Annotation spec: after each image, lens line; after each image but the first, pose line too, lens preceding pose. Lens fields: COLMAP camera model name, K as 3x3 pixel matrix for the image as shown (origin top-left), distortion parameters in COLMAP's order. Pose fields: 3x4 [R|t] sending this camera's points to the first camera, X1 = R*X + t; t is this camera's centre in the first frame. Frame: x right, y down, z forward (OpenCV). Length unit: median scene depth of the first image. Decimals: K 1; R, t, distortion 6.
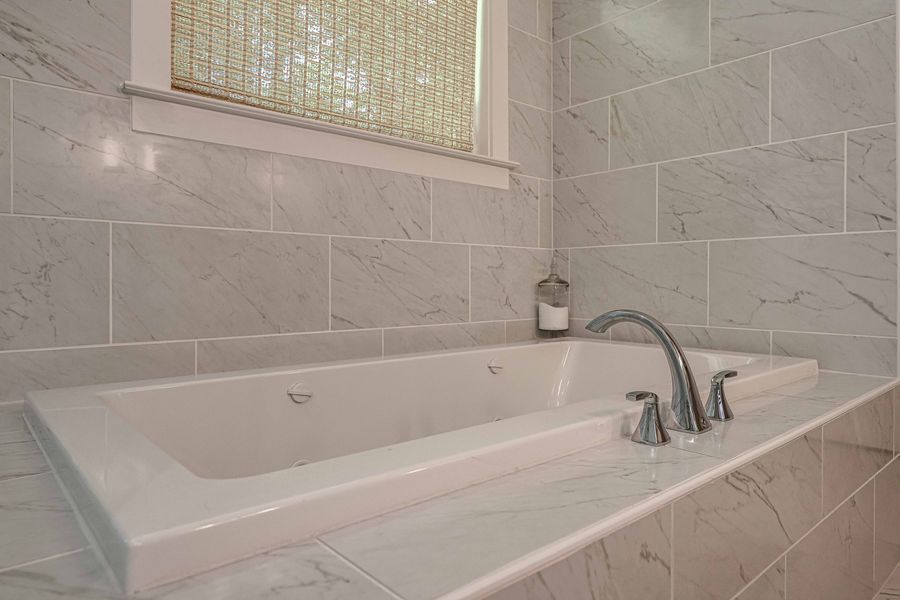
lens RADIAL K [[569.4, 0, 449.2], [0, 569.4, 289.2], [0, 0, 1]] dist [0.000021, -0.000198]
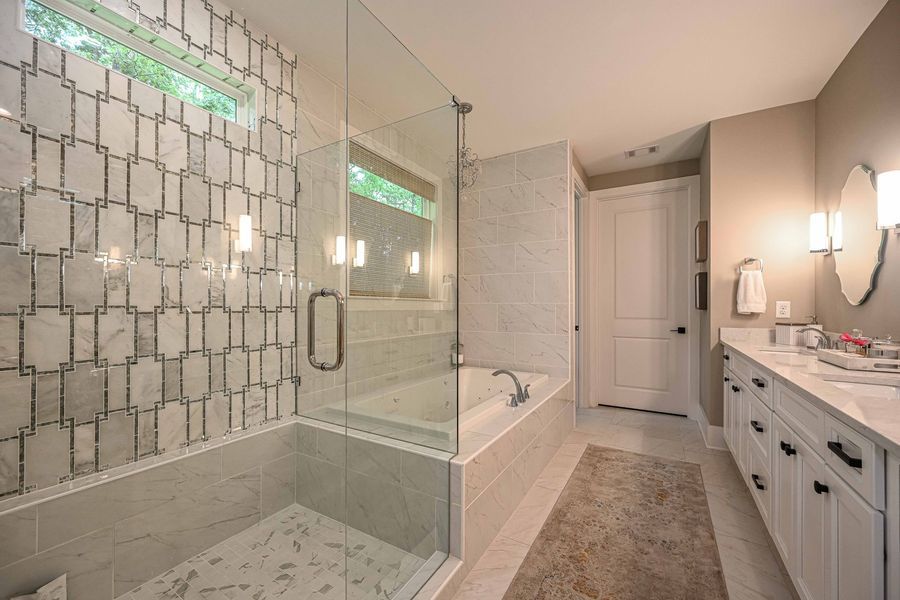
lens RADIAL K [[357.6, 0, 450.0], [0, 357.6, 306.4], [0, 0, 1]] dist [-0.000768, 0.000626]
pose [[0.950851, 0.001707, 0.309644, -0.432847], [0.002028, 0.999929, -0.011738, -0.205937], [-0.309642, 0.011789, 0.950780, -0.643535]]
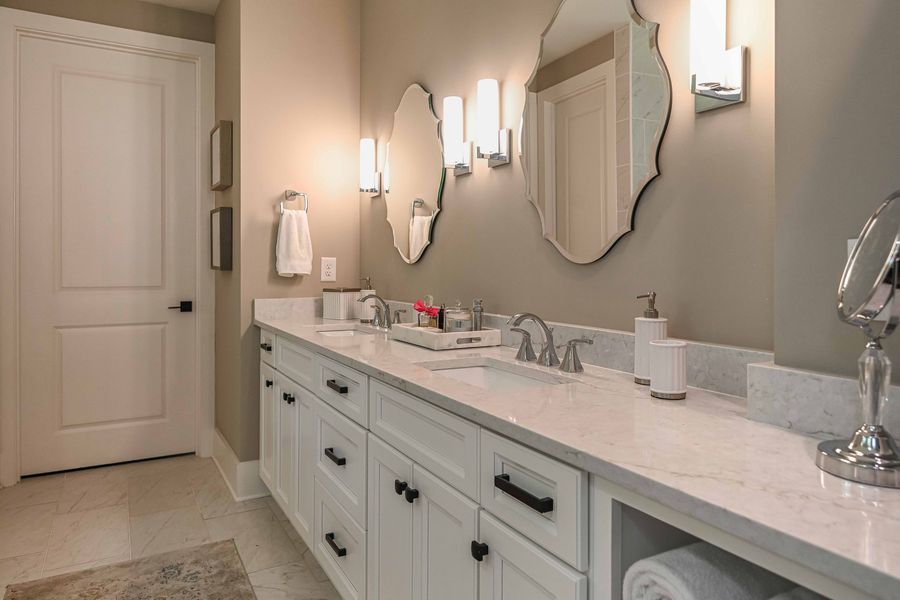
lens RADIAL K [[599.7, 0, 450.7], [0, 599.7, 269.9], [0, 0, 1]] dist [0.002170, 0.000420]
pose [[0.209898, -0.004439, 0.977713, -0.289211], [0.009397, 0.999953, 0.002523, -0.206746], [-0.977678, 0.008658, 0.209930, -0.380481]]
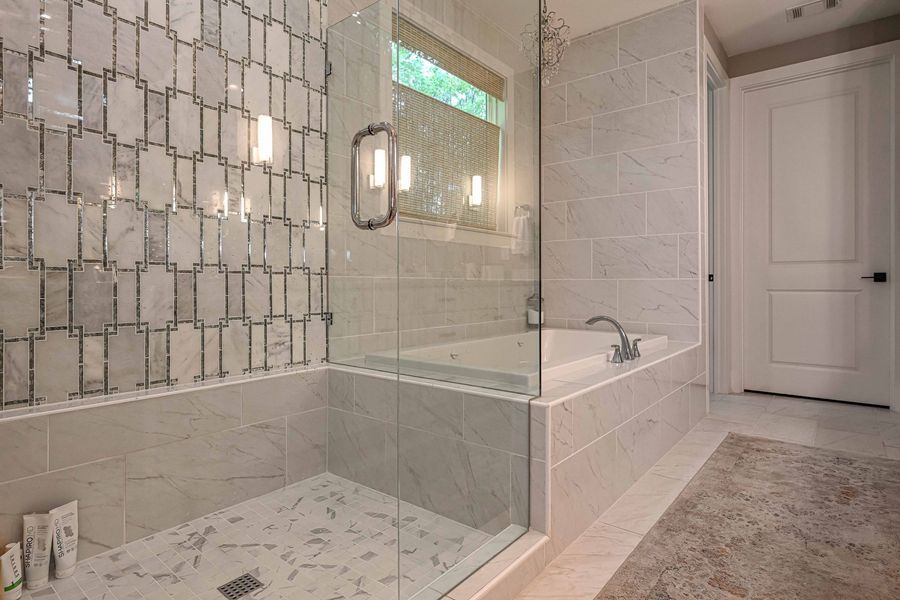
lens RADIAL K [[491.7, 0, 450.1], [0, 491.7, 284.7], [0, 0, 1]] dist [-0.000708, 0.000597]
pose [[0.985391, -0.001002, 0.170305, -0.453281], [0.002700, 0.999949, -0.009740, -0.052016], [-0.170286, 0.010058, 0.985343, -0.658141]]
